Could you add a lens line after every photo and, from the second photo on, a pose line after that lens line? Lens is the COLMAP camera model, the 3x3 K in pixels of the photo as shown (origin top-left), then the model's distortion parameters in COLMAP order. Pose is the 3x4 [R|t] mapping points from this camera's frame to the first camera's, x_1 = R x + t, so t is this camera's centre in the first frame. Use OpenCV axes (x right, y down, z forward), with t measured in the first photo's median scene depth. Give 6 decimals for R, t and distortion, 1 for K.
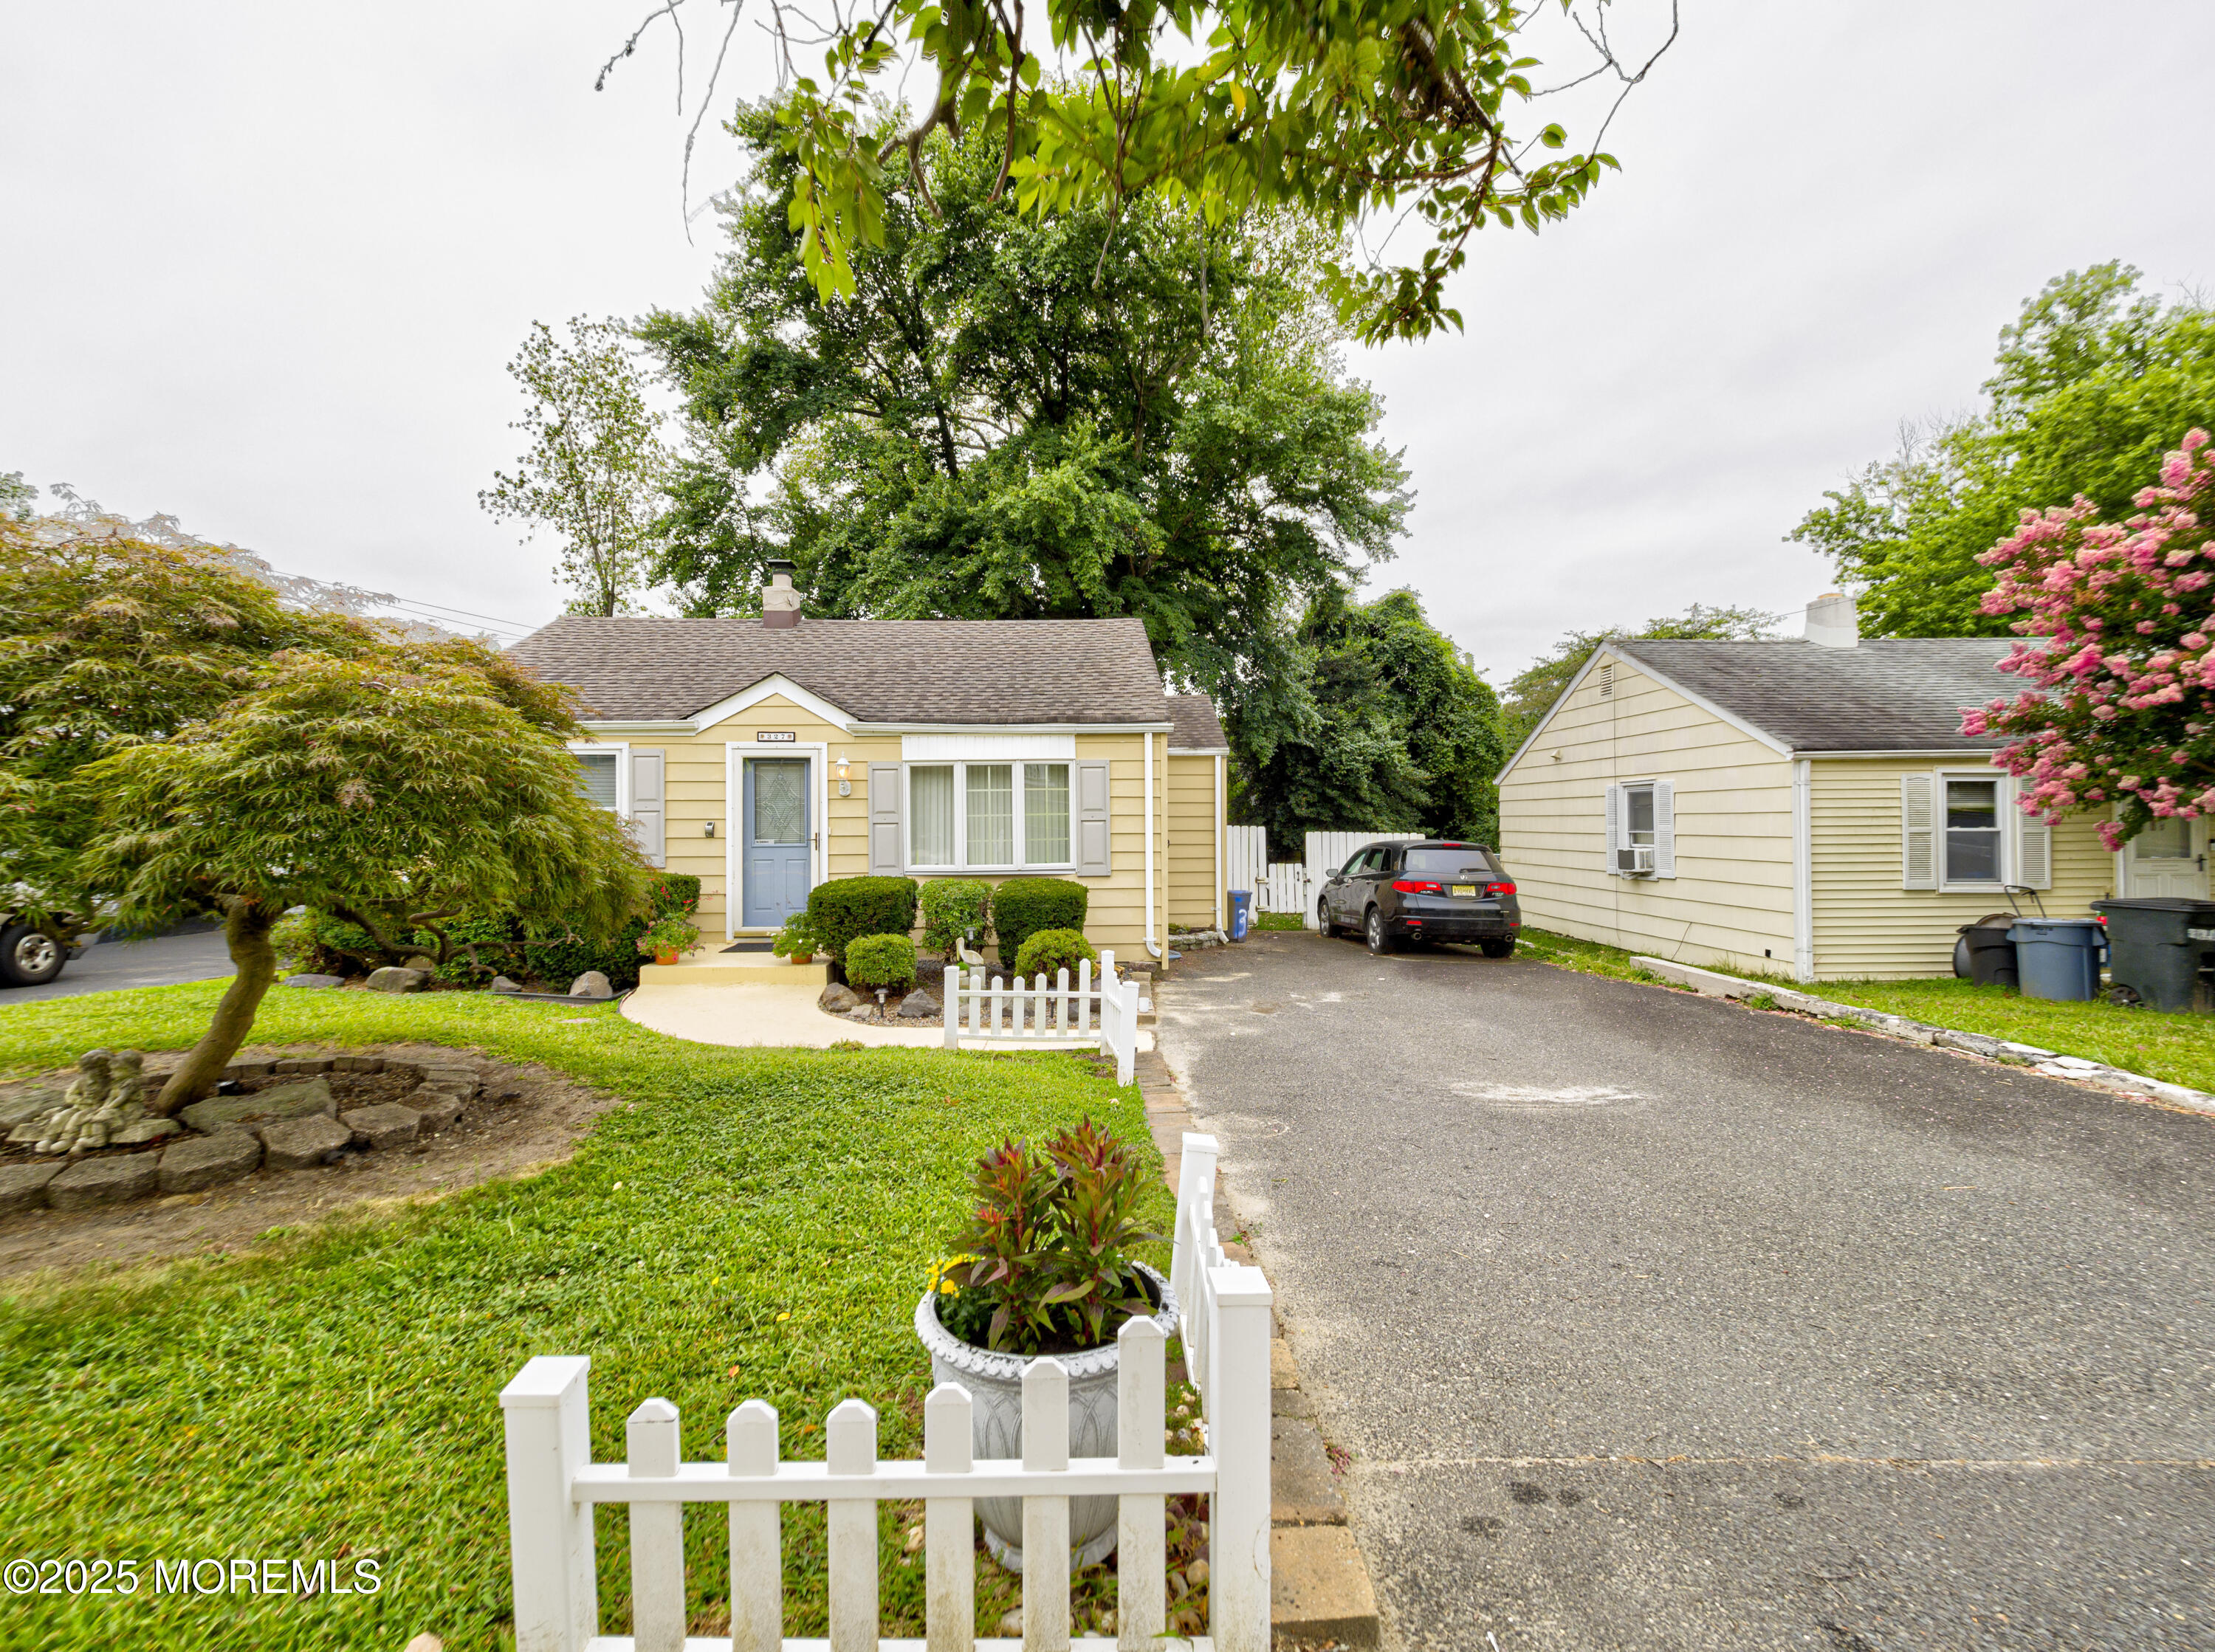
lens RADIAL K [[982.9, 0, 1110.0], [0, 982.9, 836.8], [0, 0, 1]] dist [0.037685, -0.000041]
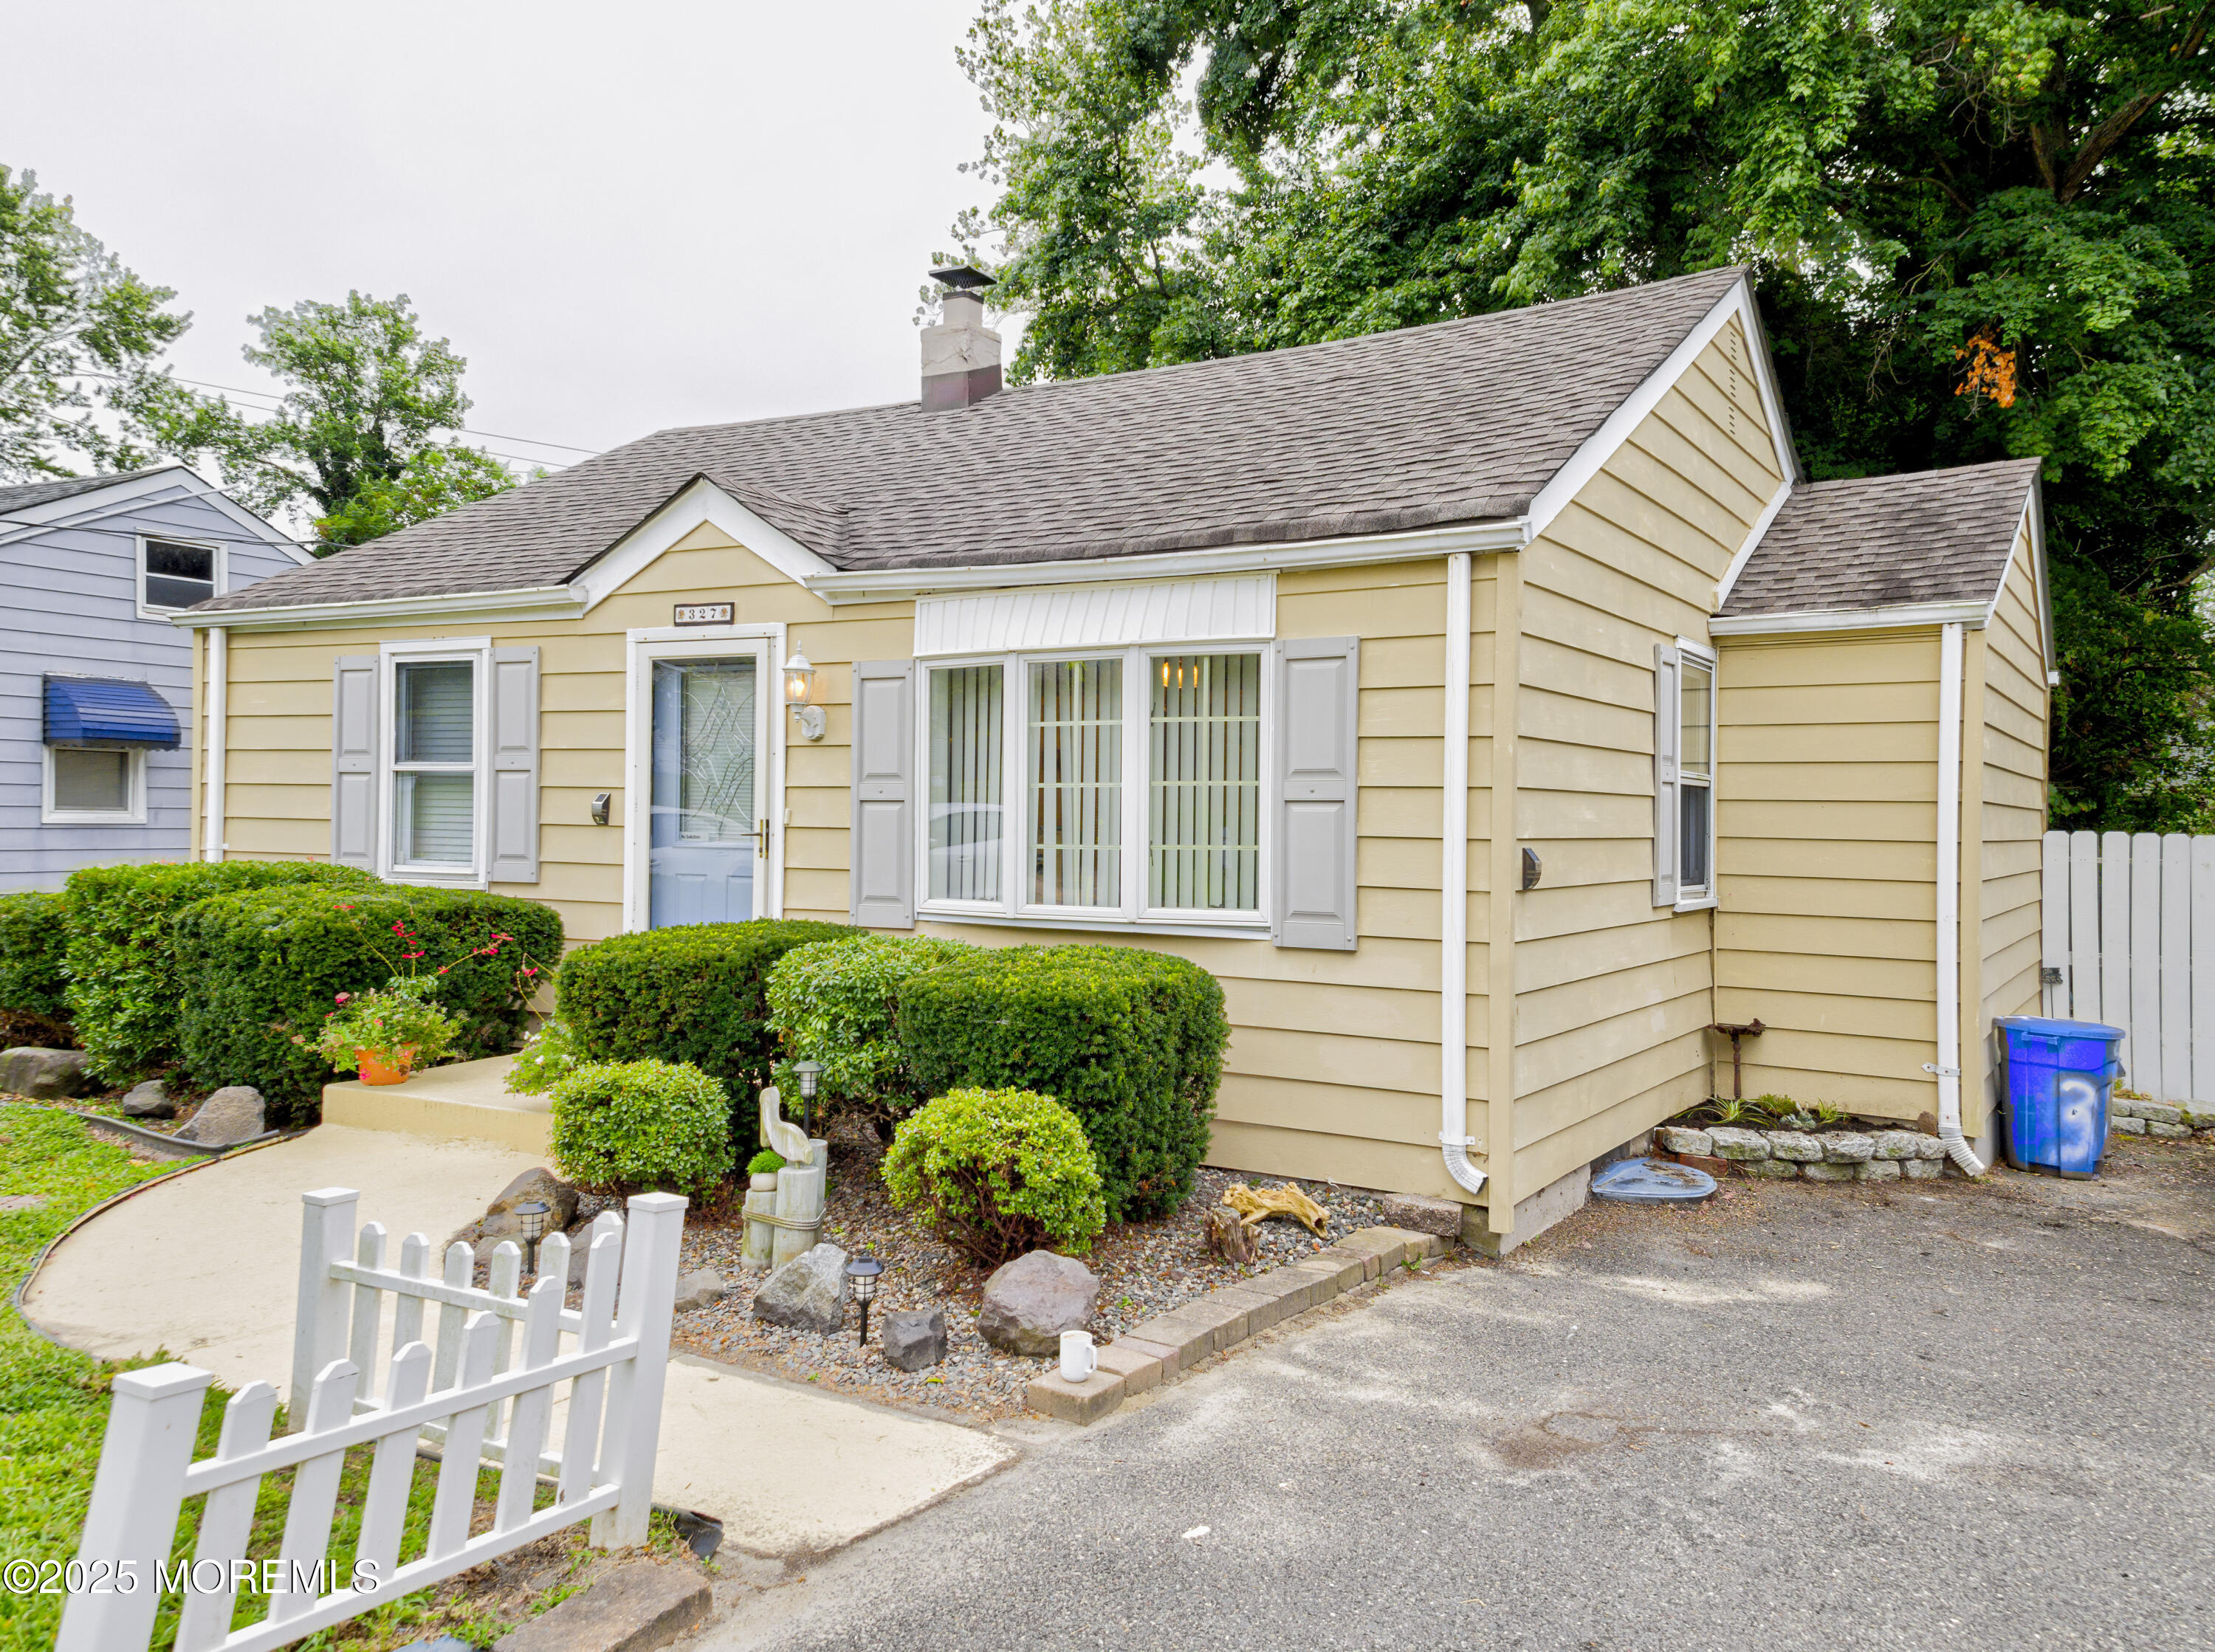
lens RADIAL K [[1750.4, 0, 1107.5], [0, 1750.4, 826.0], [0, 0, 1]] dist [0.222958, 0.000518]
pose [[0.836209, 0.019376, -0.548069, 0.288284], [-0.027188, 0.999611, -0.006142, -0.000684], [0.547737, 0.020037, 0.836411, 0.398915]]
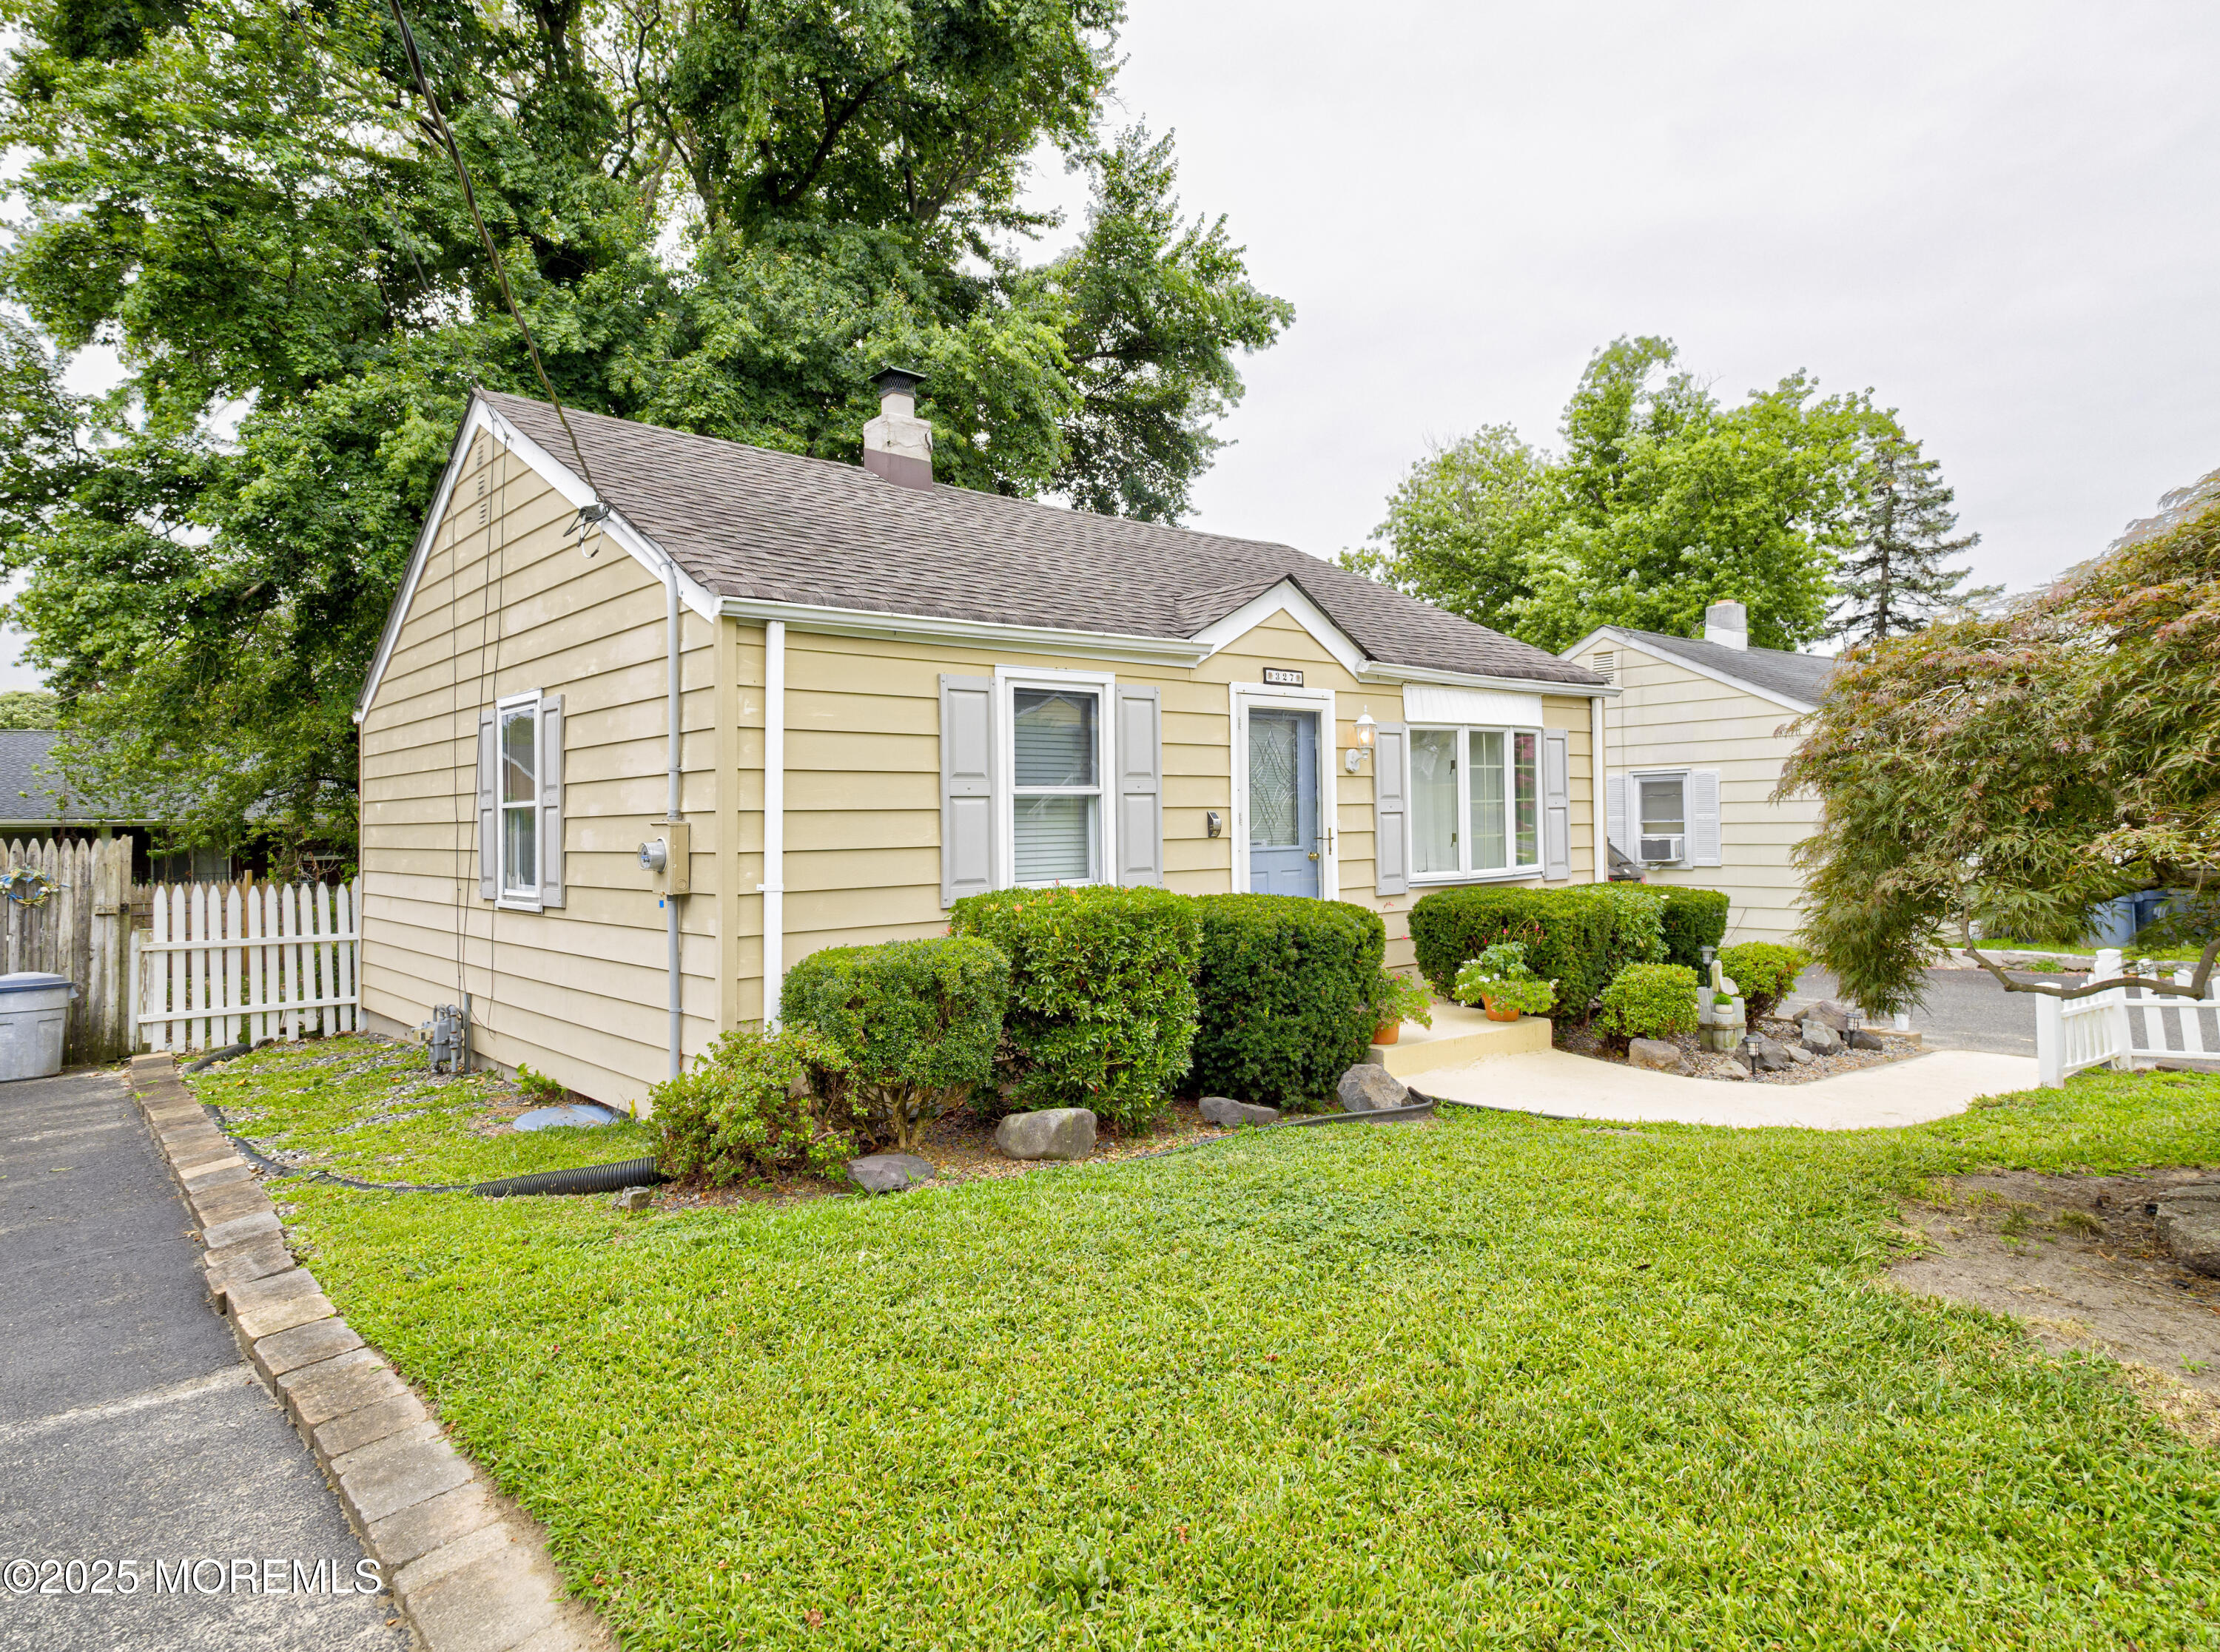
lens RADIAL K [[1305.9, 0, 1105.7], [0, 1305.9, 821.5], [0, 0, 1]] dist [0.092448, -0.003953]
pose [[0.773064, -0.010525, 0.634241, -0.957482], [0.018970, 0.999799, -0.006532, -0.005670], [-0.634044, 0.017081, 0.773108, 0.425362]]
